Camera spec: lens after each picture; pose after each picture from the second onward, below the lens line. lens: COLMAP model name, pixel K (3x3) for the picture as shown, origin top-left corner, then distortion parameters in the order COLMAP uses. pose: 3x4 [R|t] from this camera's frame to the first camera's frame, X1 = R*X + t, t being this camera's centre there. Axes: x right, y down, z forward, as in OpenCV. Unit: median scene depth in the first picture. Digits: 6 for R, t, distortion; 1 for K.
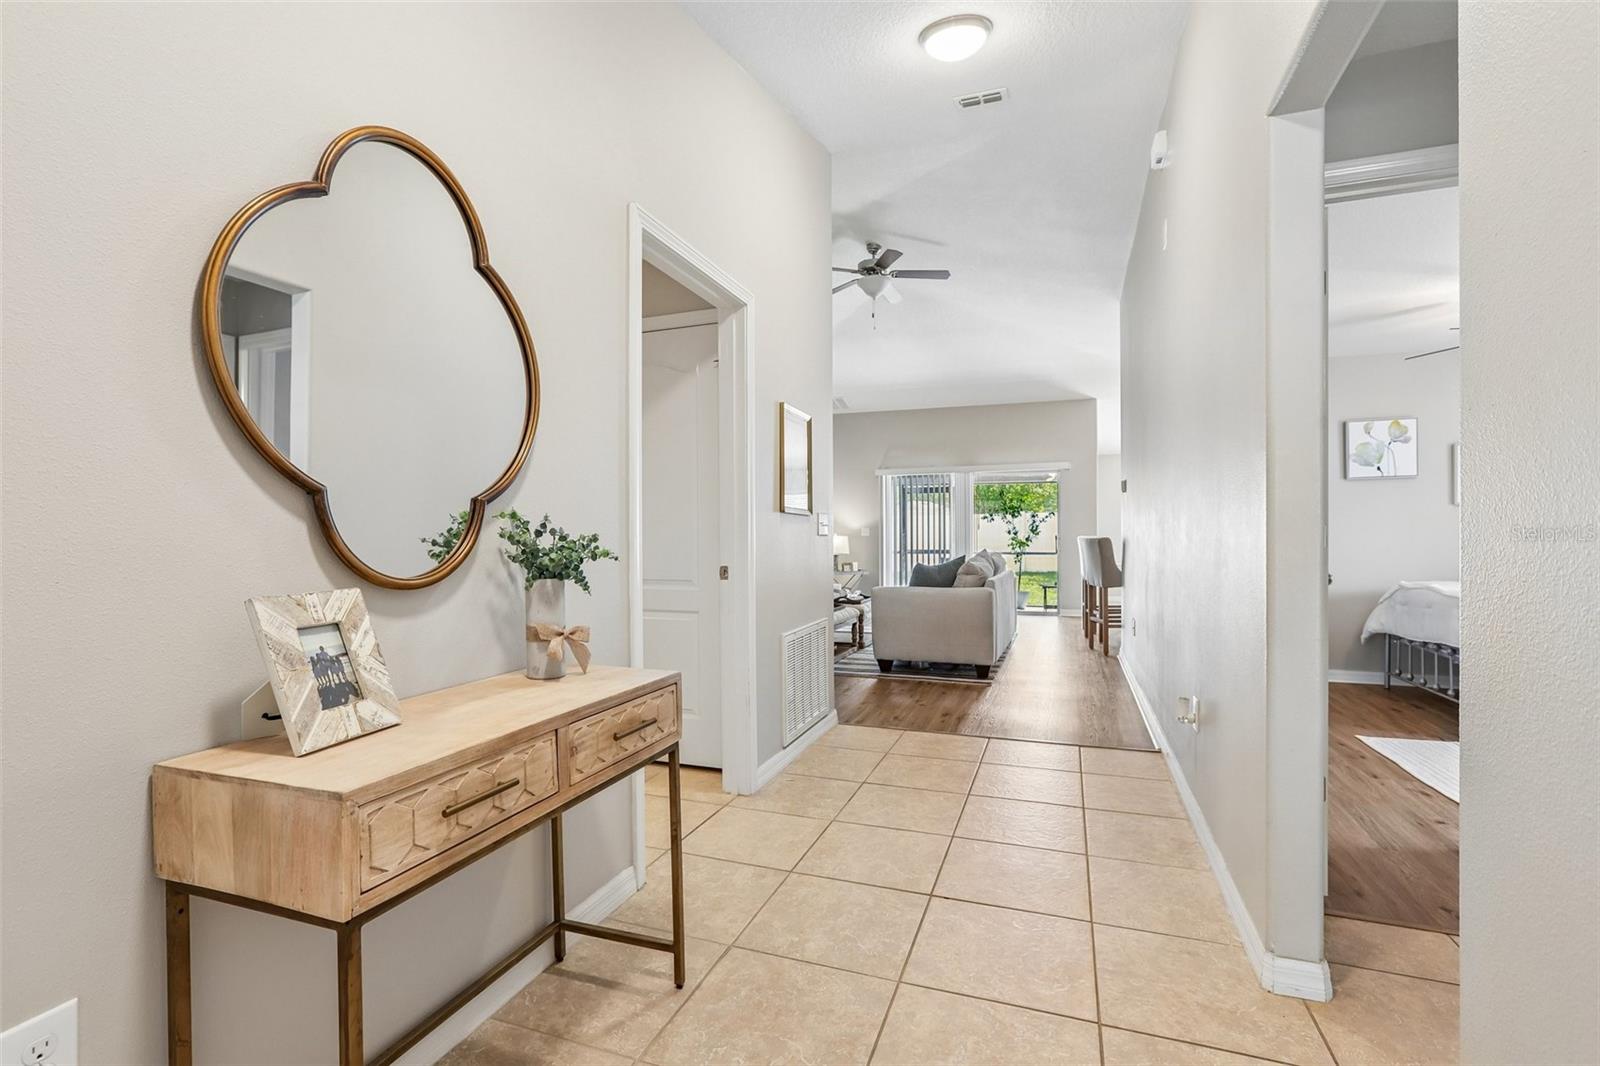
lens RADIAL K [[740.9, 0, 800.0], [0, 740.9, 533.0], [0, 0, 1]] dist [-0.058947, 0.026084]
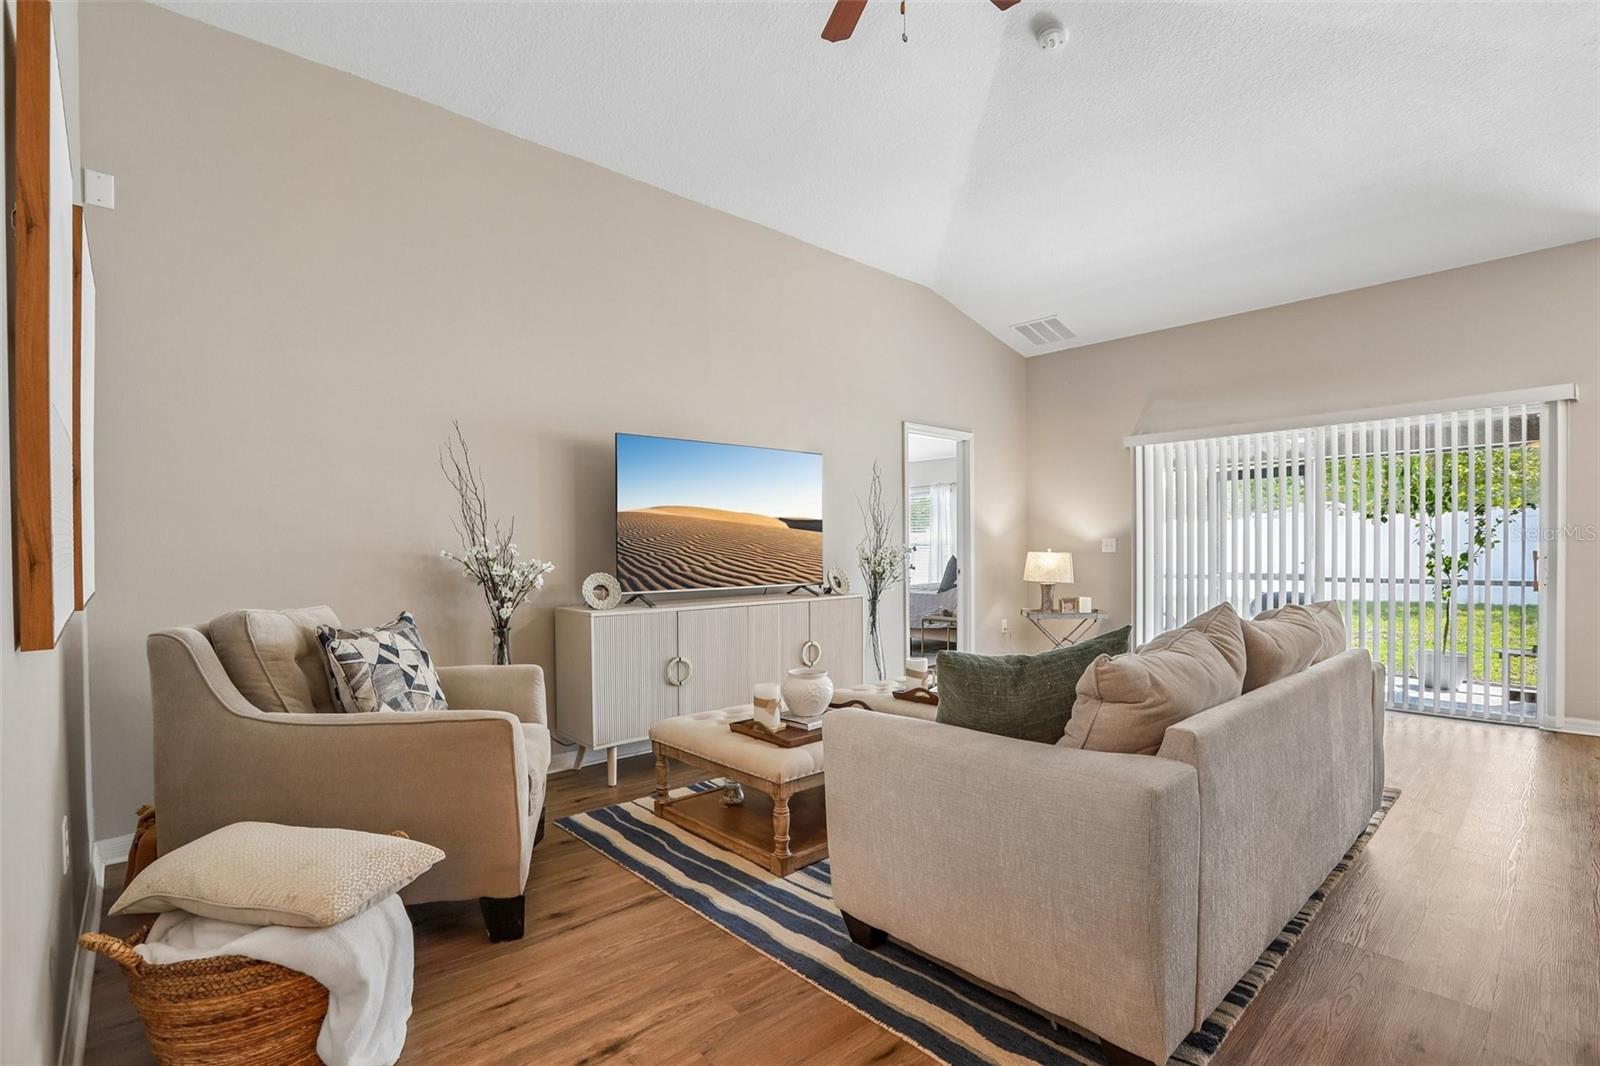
lens RADIAL K [[771.0, 0, 790.2], [0, 771.0, 544.3], [0, 0, 1]] dist [-0.049463, 0.016271]
pose [[0.898437, -0.006283, -0.439057, 0.130449], [0.005757, 0.999980, -0.002530, -0.001976], [0.439065, -0.000255, 0.898455, 0.362383]]
